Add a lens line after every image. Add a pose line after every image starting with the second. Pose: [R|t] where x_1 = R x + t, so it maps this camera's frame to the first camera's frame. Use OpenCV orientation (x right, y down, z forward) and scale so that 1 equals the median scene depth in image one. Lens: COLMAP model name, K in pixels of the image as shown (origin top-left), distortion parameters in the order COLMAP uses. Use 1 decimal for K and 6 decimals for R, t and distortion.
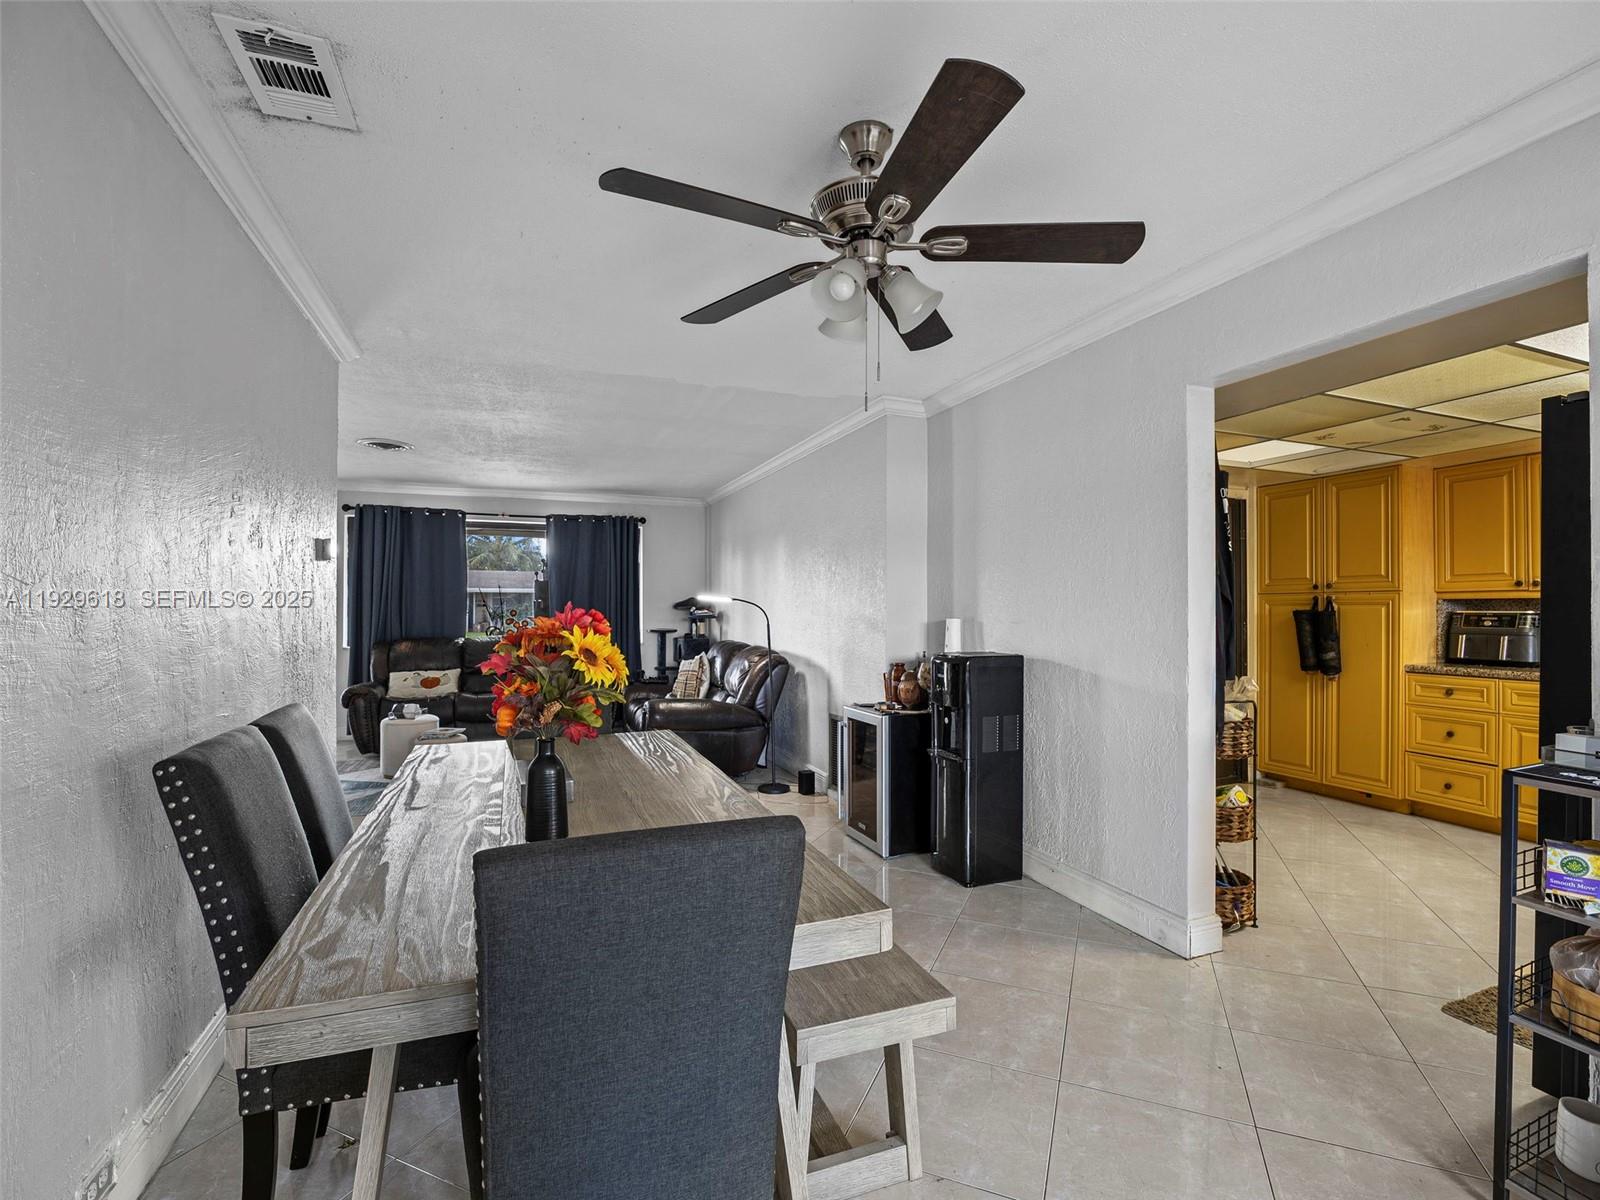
lens RADIAL K [[716.5, 0, 819.6], [0, 716.5, 617.3], [0, 0, 1]] dist [-0.022160, 0.000179]
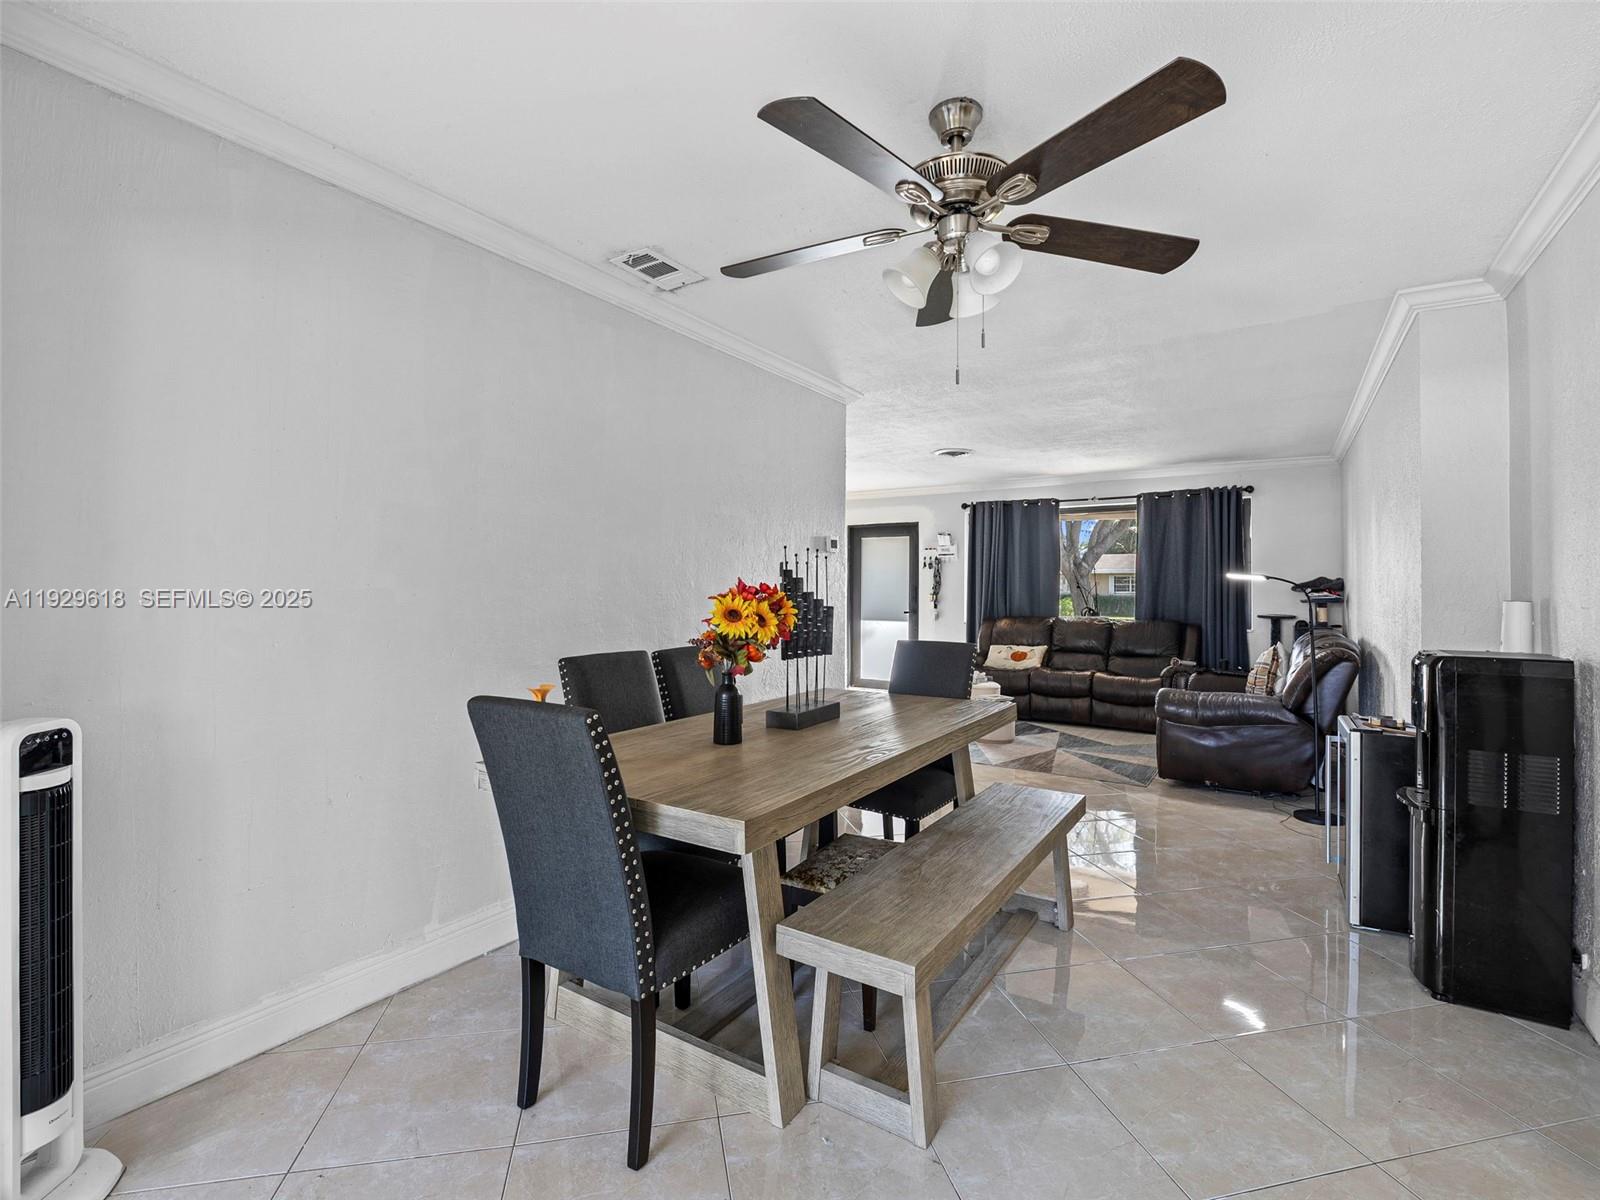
lens RADIAL K [[727.2, 0, 794.4], [0, 727.2, 602.1], [0, 0, 1]] dist [-0.019766, 0.000268]
pose [[0.582832, 0.013790, -0.812476, 0.166107], [-0.012991, 0.999886, 0.007652, 0.002554], [0.812489, 0.006095, 0.582944, 0.047942]]
